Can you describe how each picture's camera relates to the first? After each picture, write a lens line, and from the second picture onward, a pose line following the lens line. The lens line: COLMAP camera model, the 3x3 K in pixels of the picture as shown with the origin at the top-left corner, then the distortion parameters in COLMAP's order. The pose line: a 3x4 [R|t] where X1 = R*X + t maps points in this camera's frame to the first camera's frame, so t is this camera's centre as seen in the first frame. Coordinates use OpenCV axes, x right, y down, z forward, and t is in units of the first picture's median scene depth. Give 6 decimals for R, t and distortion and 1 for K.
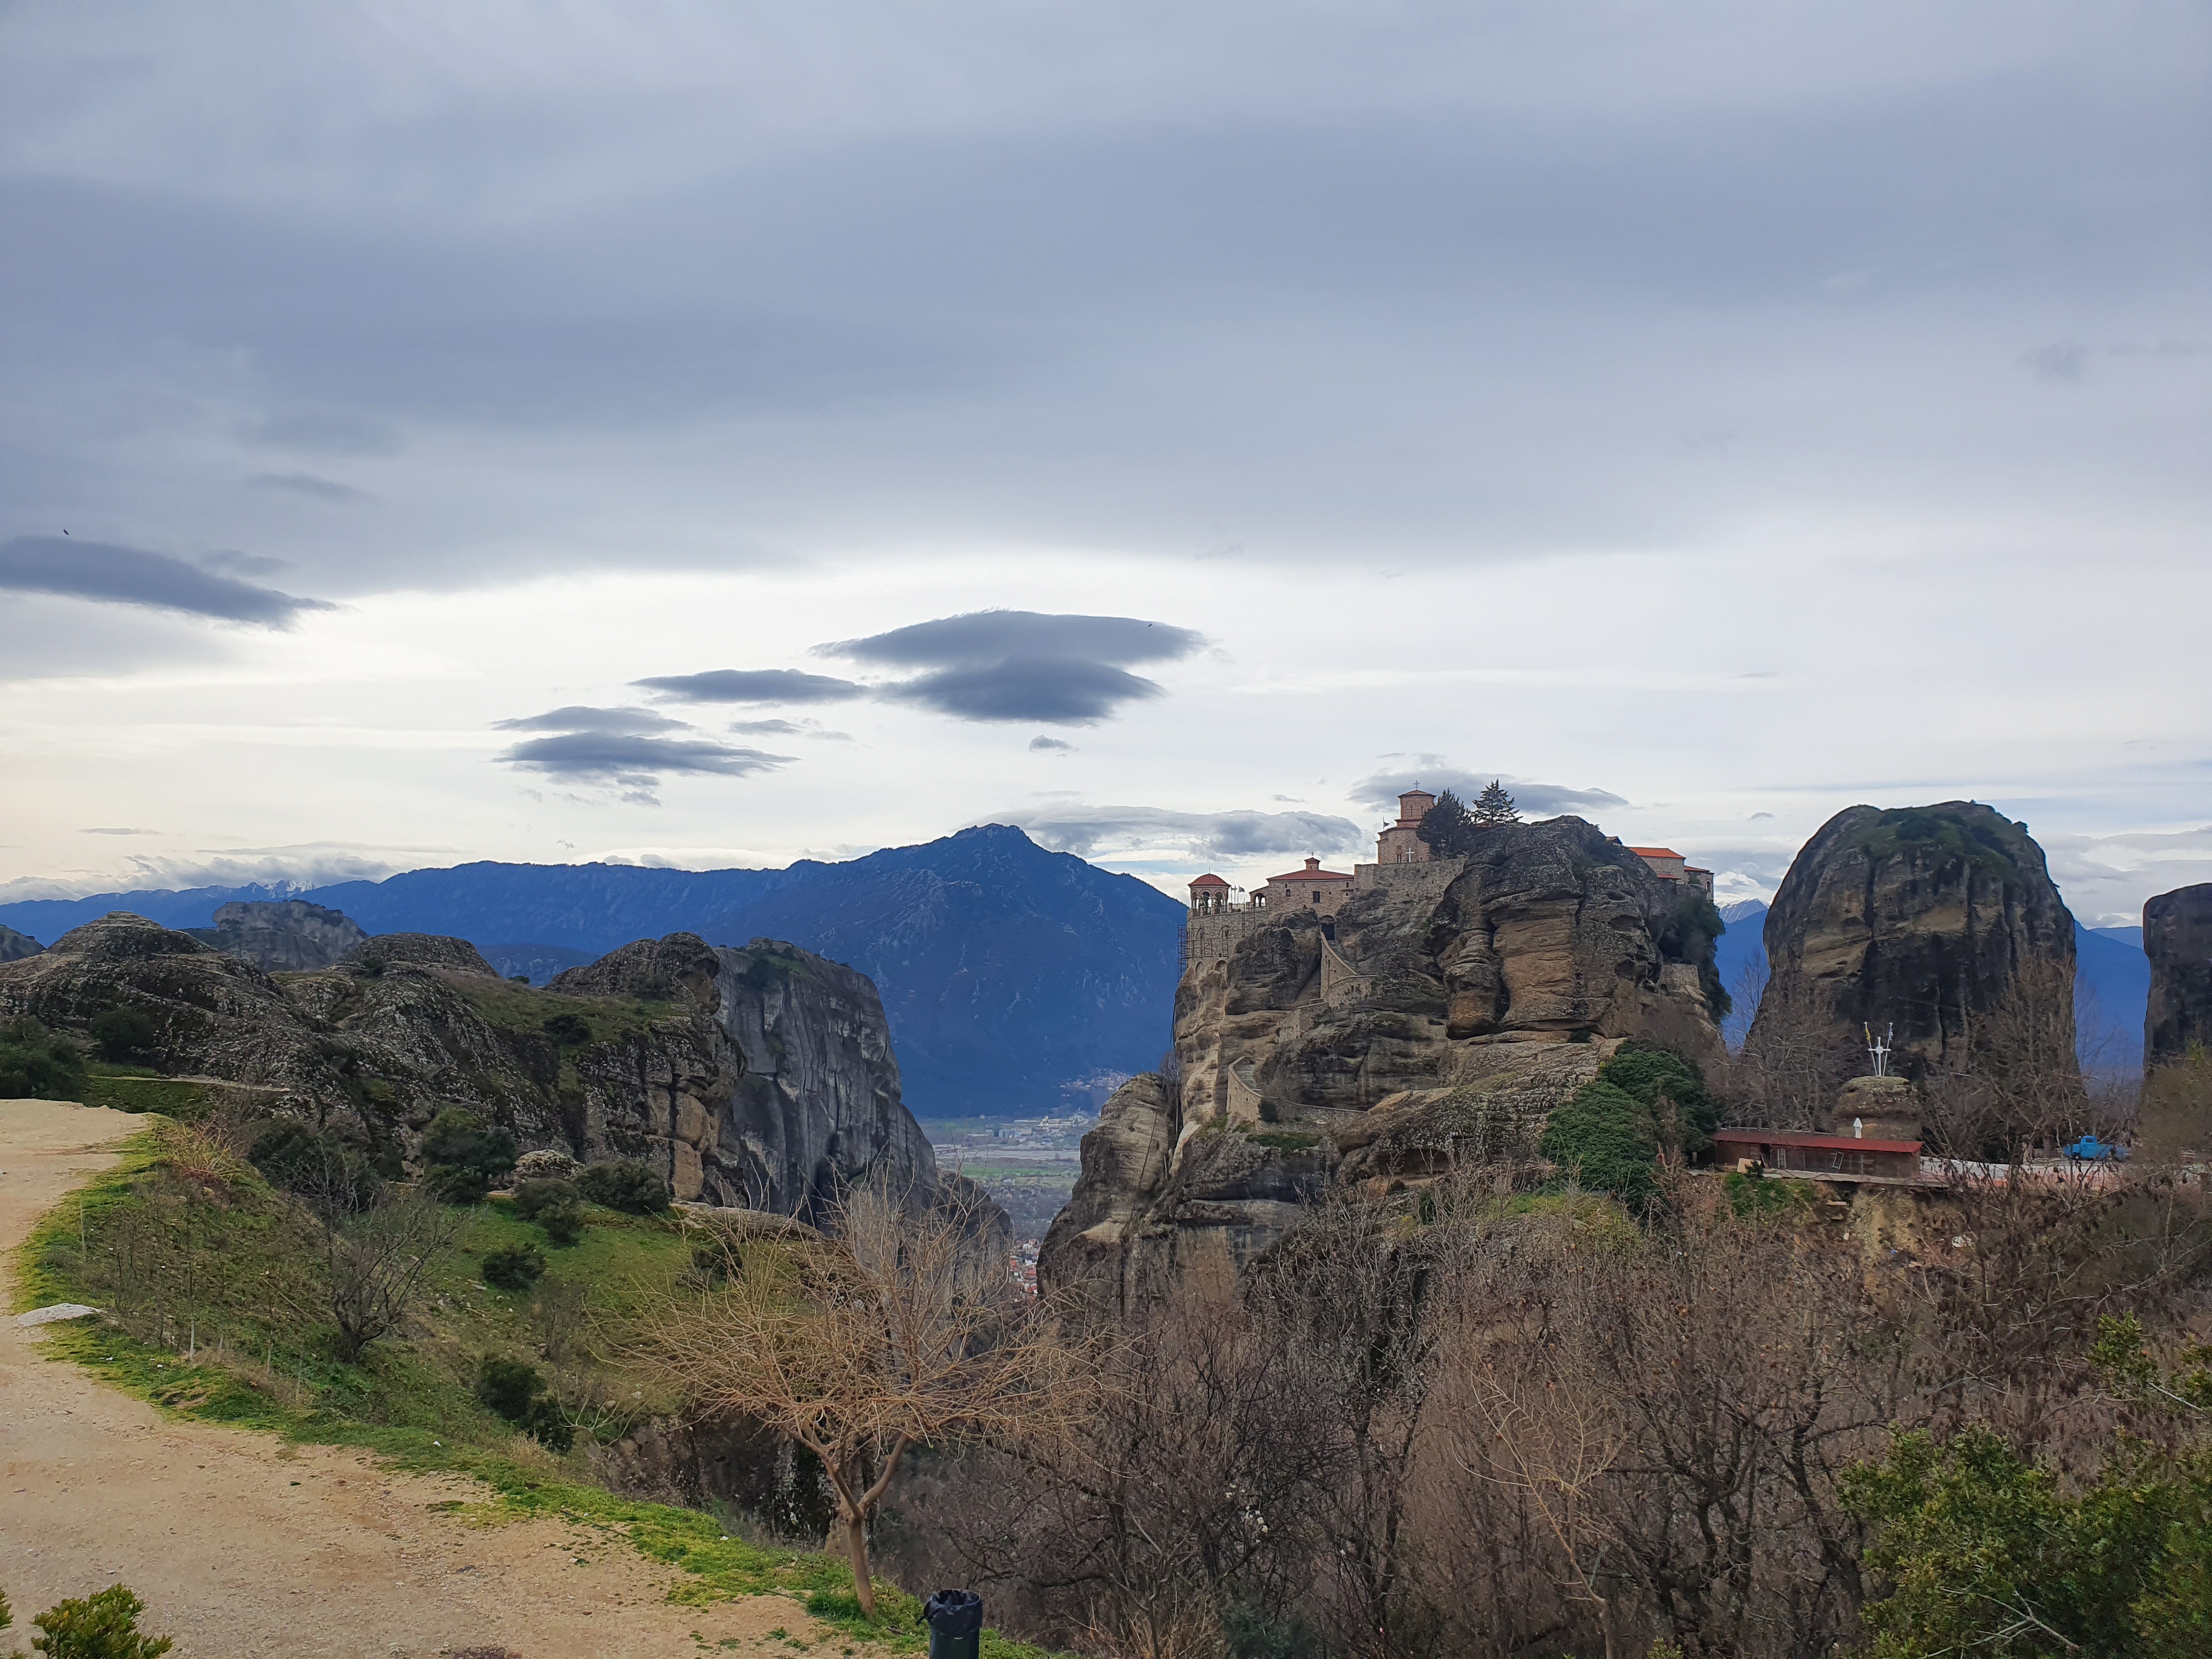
lens RADIAL K [[1683.3, 0, 1106.0], [0, 1683.3, 829.5], [0, 0, 1]] dist [0.134594, -0.292399]
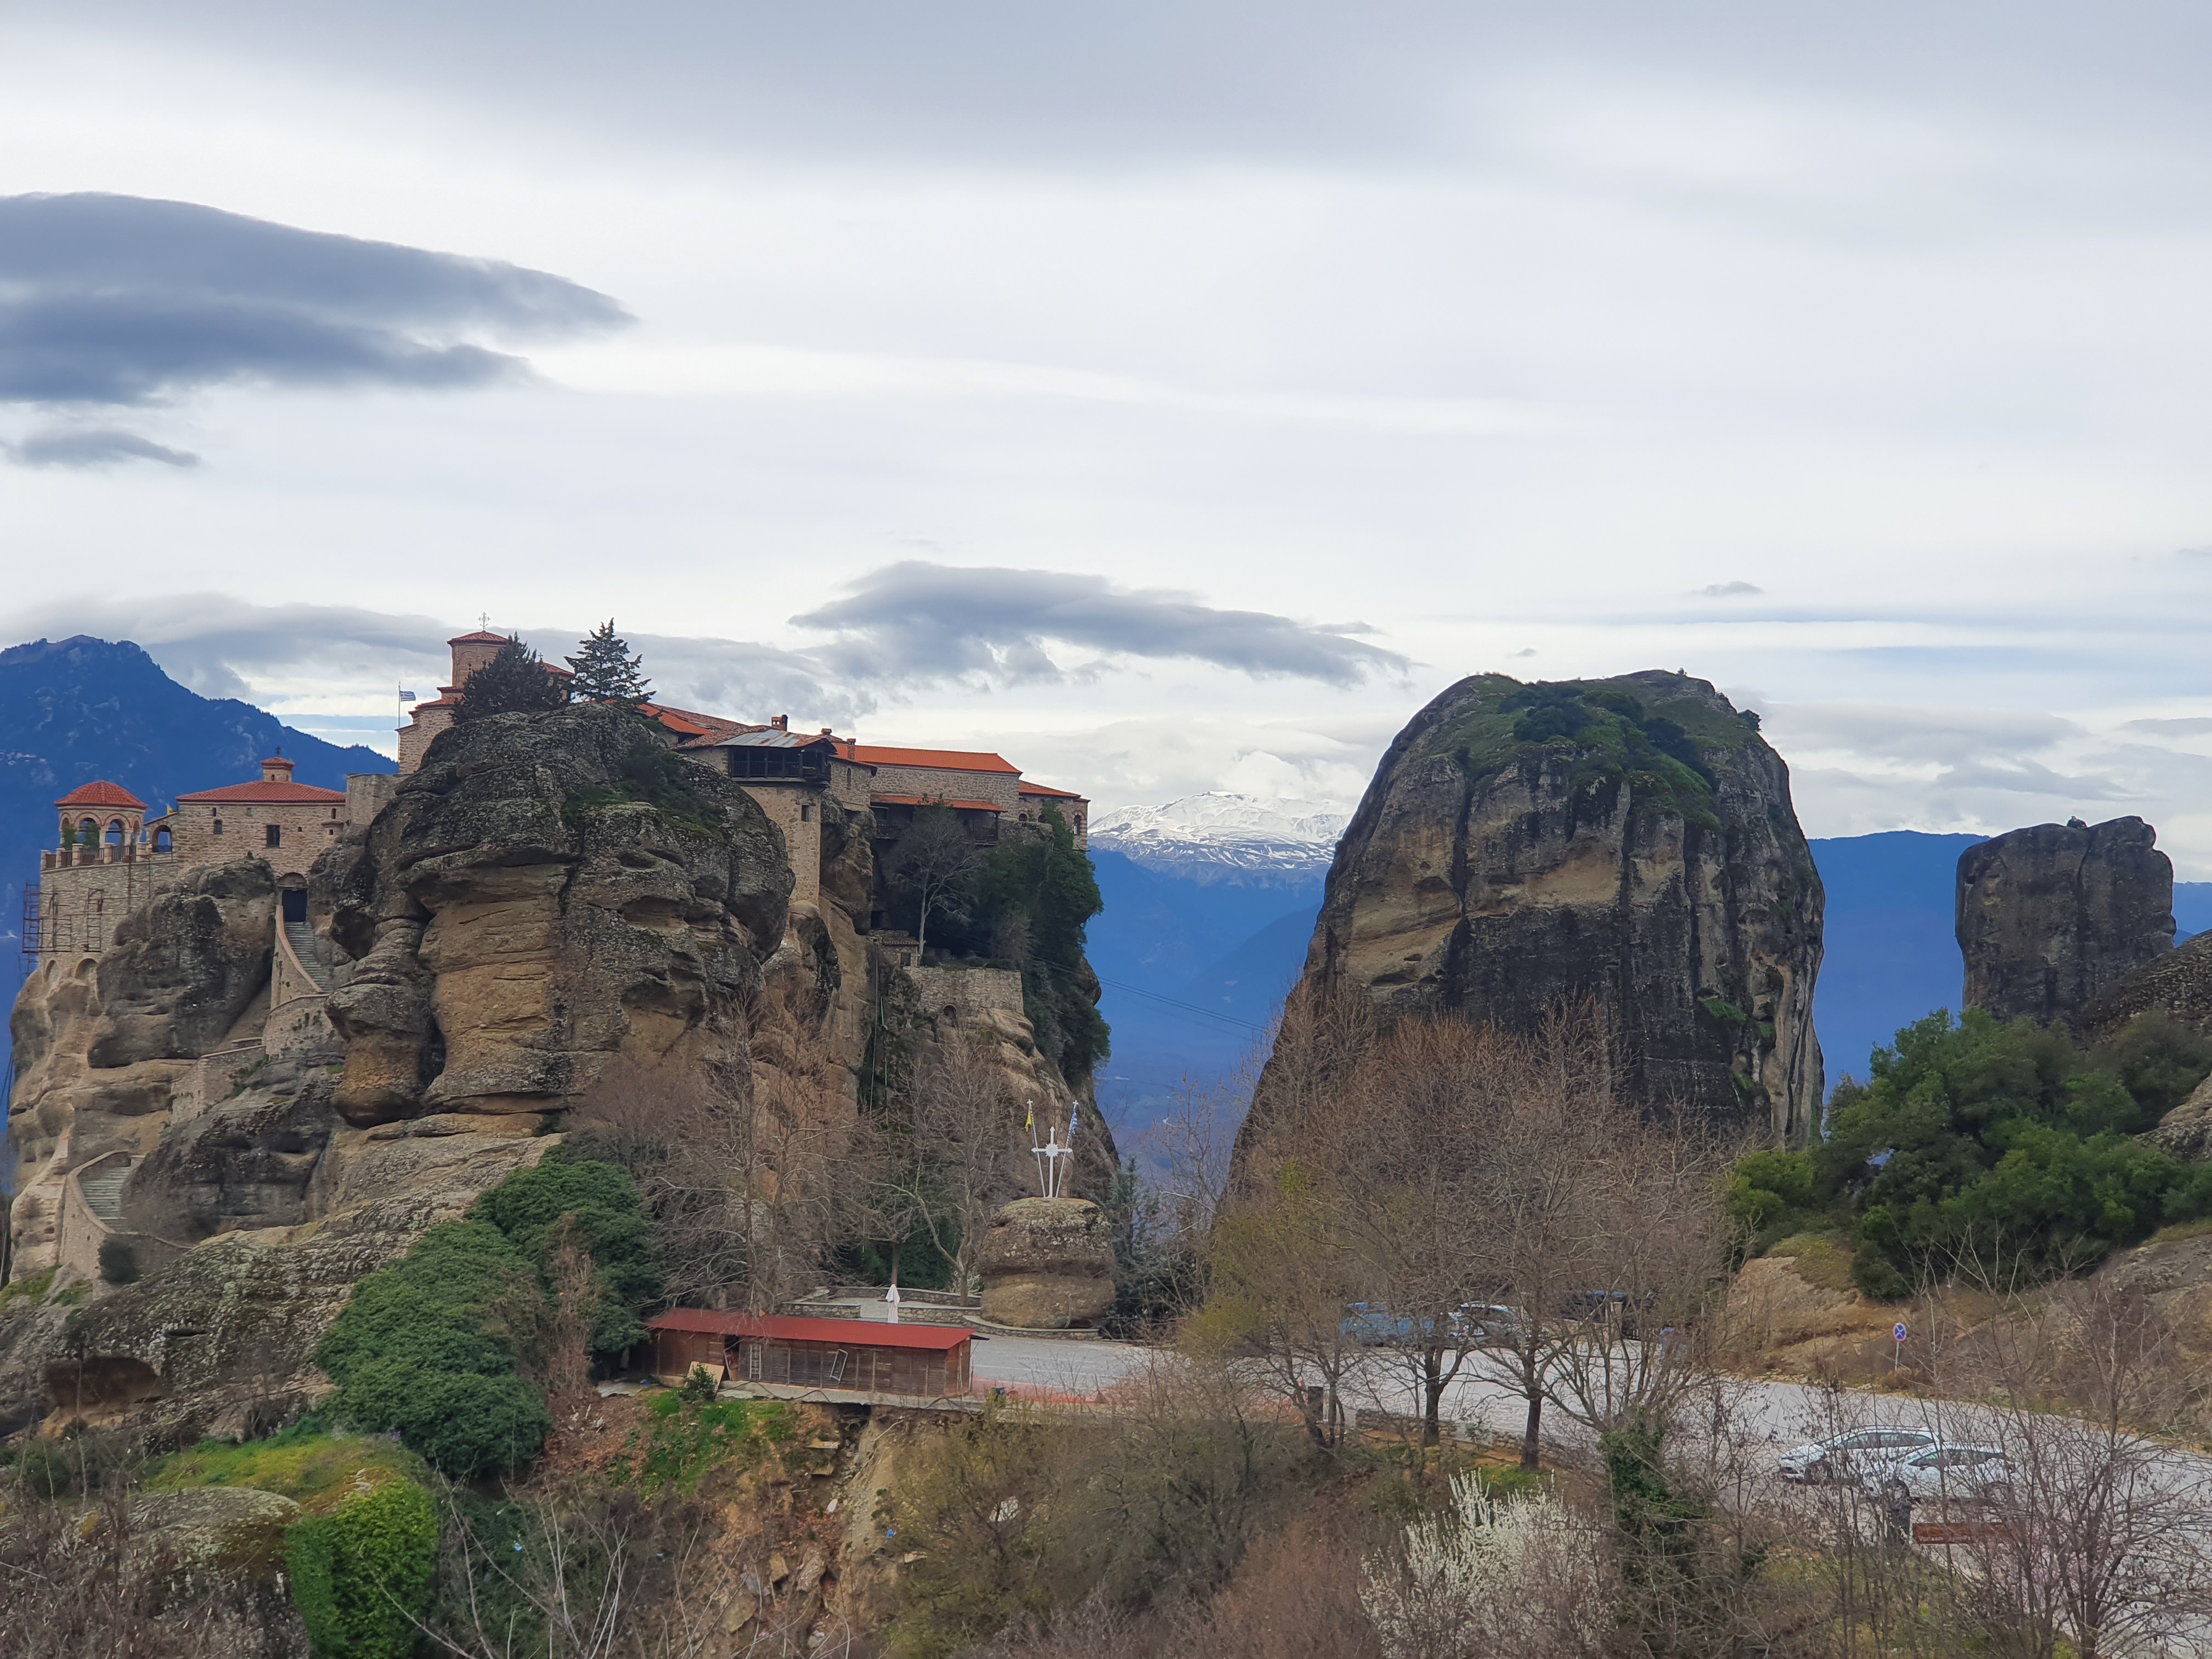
lens RADIAL K [[3253.2, 0, 1106.0], [0, 3253.2, 829.5], [0, 0, 1]] dist [0.105198, -0.023788]
pose [[0.972420, 0.020102, 0.232369, 0.138120], [-0.031457, 0.998480, 0.045266, -0.014169], [-0.231106, -0.051327, 0.971574, -0.013004]]
